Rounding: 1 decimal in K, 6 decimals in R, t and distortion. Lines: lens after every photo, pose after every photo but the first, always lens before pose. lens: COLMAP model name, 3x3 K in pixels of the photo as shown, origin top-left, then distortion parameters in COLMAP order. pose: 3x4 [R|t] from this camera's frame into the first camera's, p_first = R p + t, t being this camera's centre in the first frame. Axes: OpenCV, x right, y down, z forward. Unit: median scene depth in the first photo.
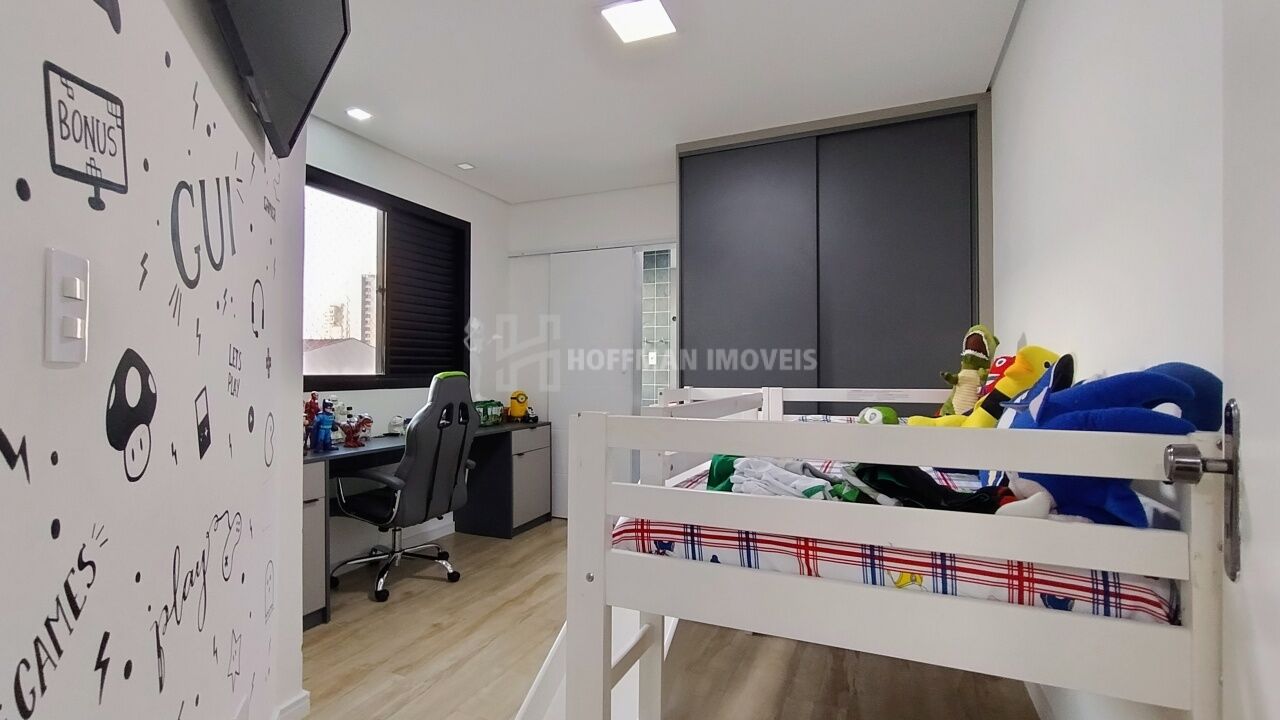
lens RADIAL K [[571.4, 0, 640.0], [0, 571.4, 360.0], [0, 0, 1]] dist [0.000510, 0.000164]
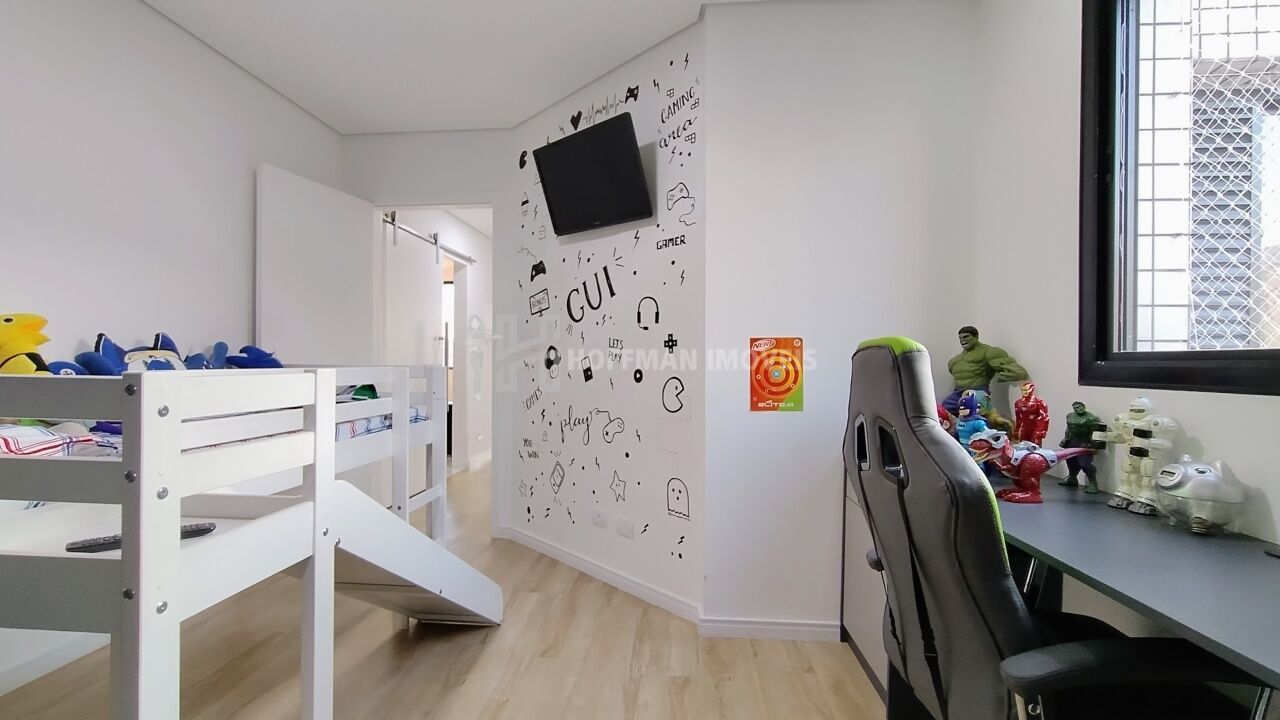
lens RADIAL K [[571.4, 0, 640.0], [0, 571.4, 360.0], [0, 0, 1]] dist [0.000510, 0.000164]
pose [[-0.945383, -0.008436, -0.325851, -0.080181], [-0.001606, 0.999773, -0.021225, 0.083456], [0.325956, -0.019542, -0.945183, 2.465696]]
